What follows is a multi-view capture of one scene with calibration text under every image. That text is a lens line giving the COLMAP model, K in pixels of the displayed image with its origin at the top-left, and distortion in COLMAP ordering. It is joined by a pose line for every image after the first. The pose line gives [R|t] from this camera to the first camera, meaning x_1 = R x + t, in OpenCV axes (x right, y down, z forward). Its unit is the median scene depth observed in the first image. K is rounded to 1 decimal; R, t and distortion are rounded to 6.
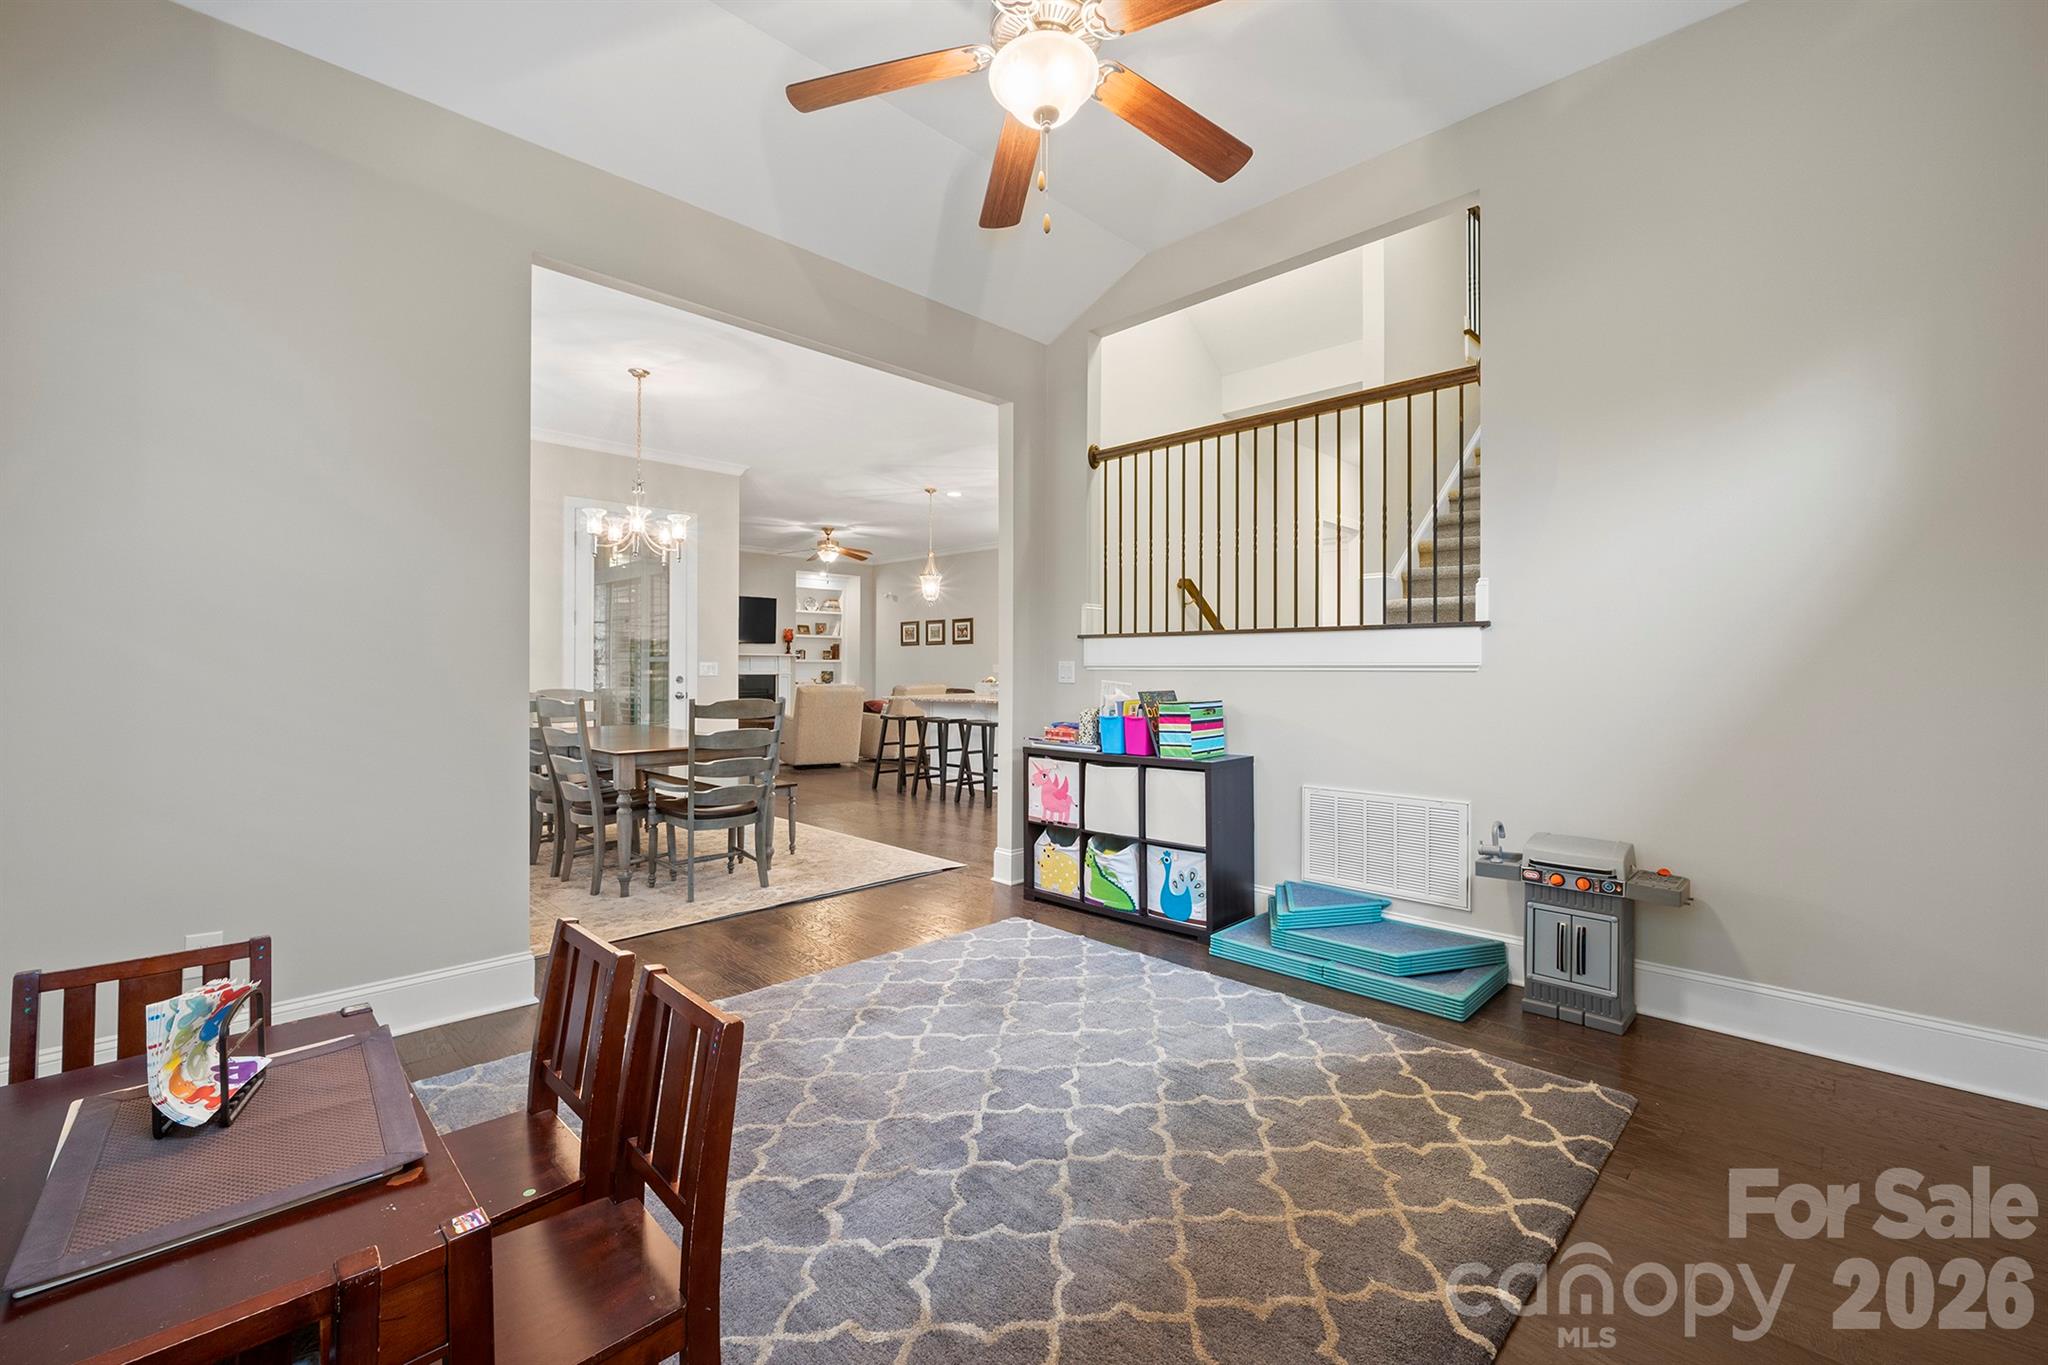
lens RADIAL K [[860.5, 0, 1021.7], [0, 860.5, 667.9], [0, 0, 1]] dist [-0.006401, -0.000744]
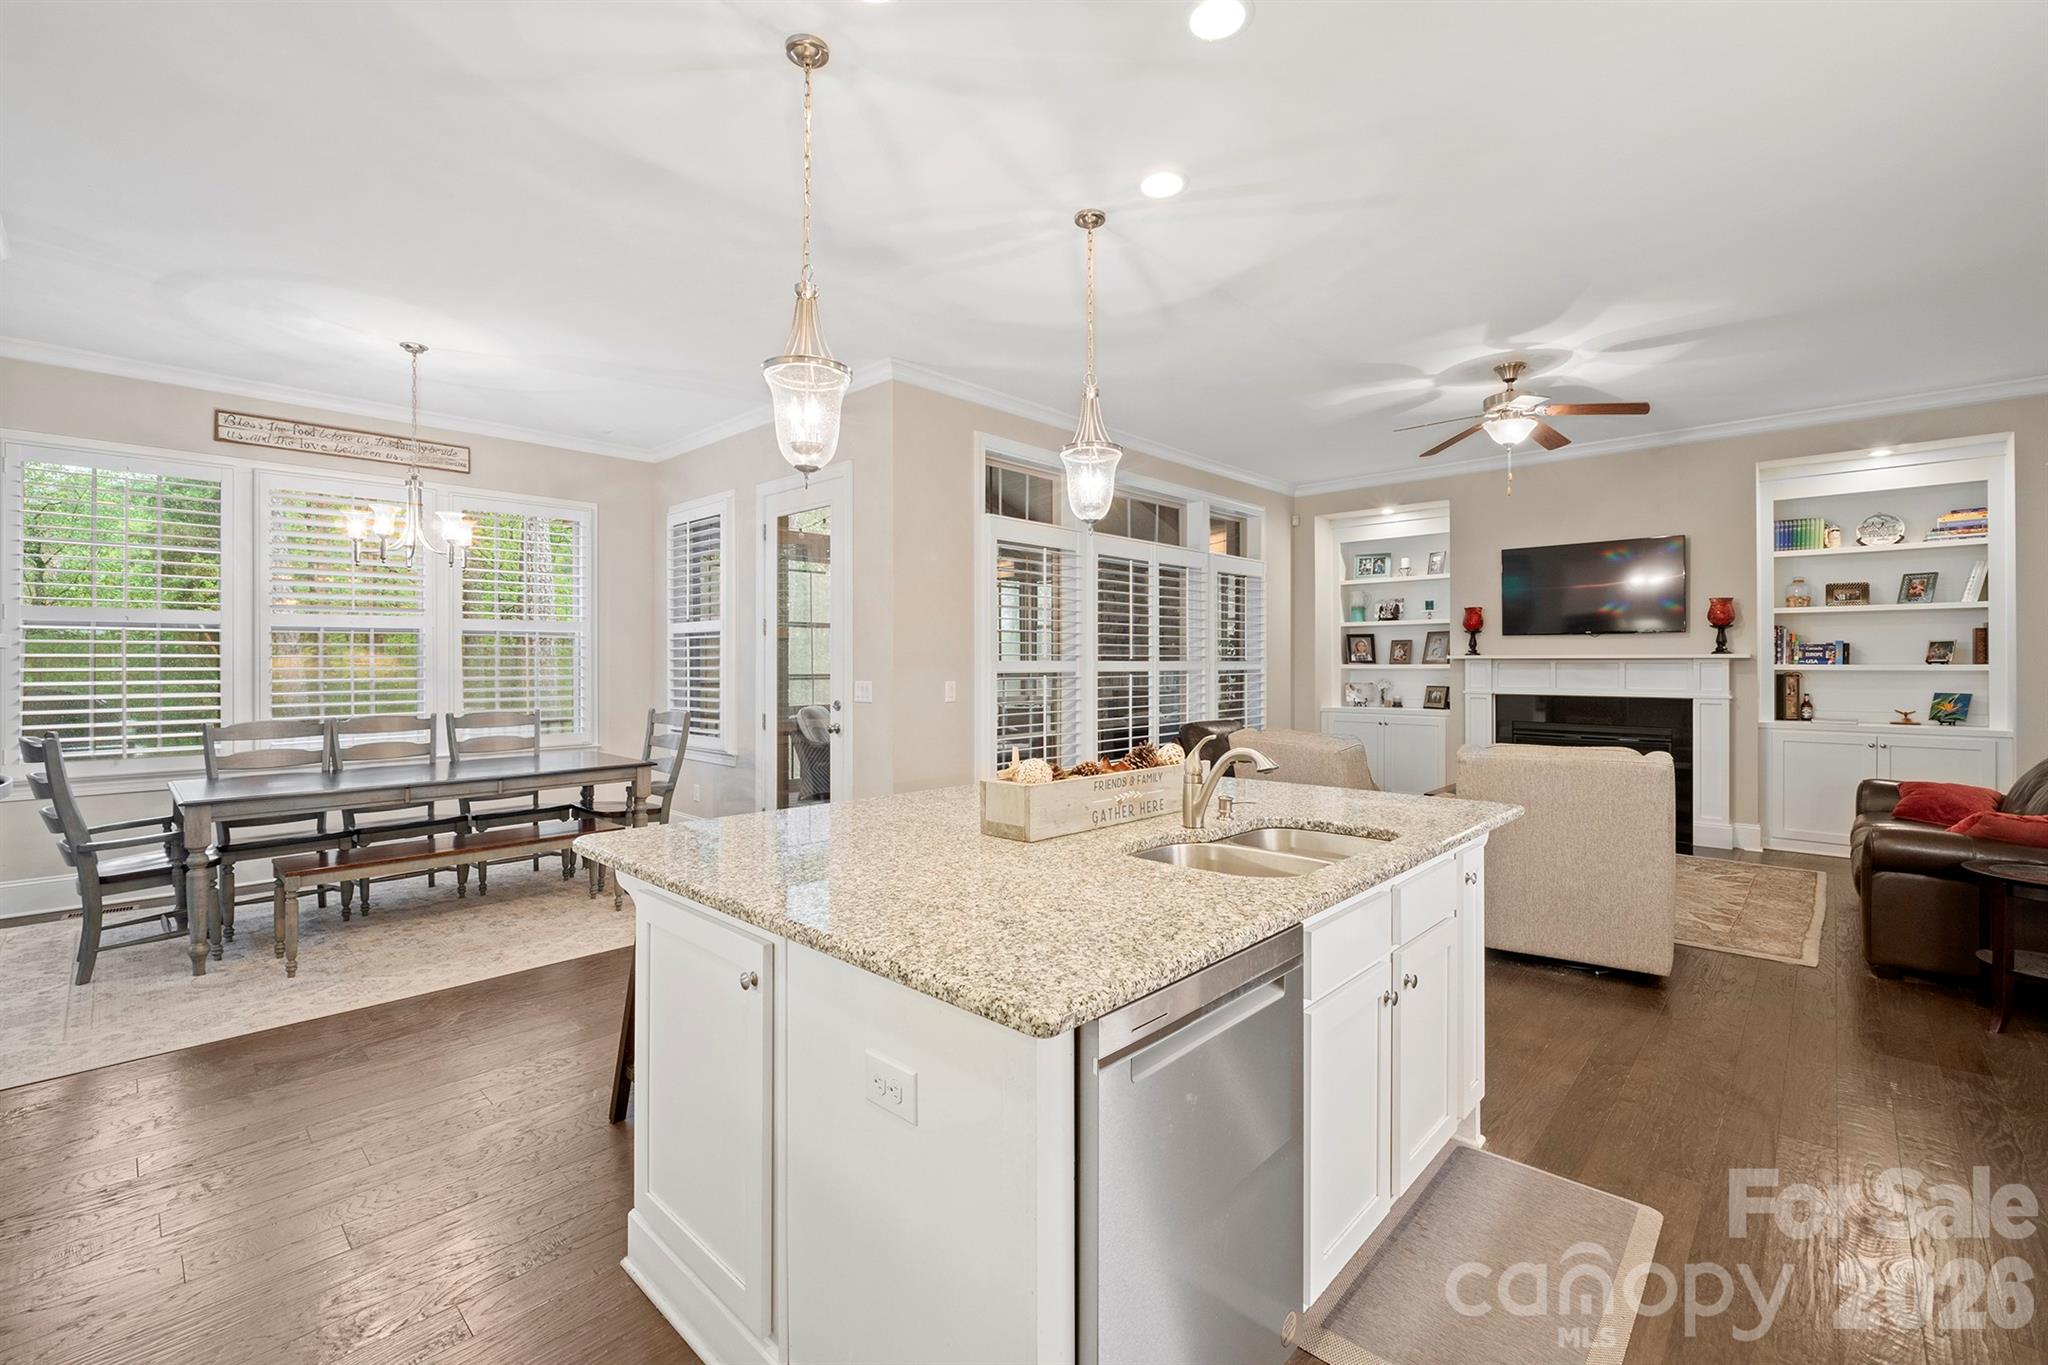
lens RADIAL K [[860.5, 0, 1028.7], [0, 860.5, 658.4], [0, 0, 1]] dist [-0.006401, -0.000744]
pose [[0.027697, -0.010048, -0.999566, 0.168639], [0.000843, 0.999949, -0.010028, -0.009464], [0.999616, -0.000564, 0.027704, 0.627635]]
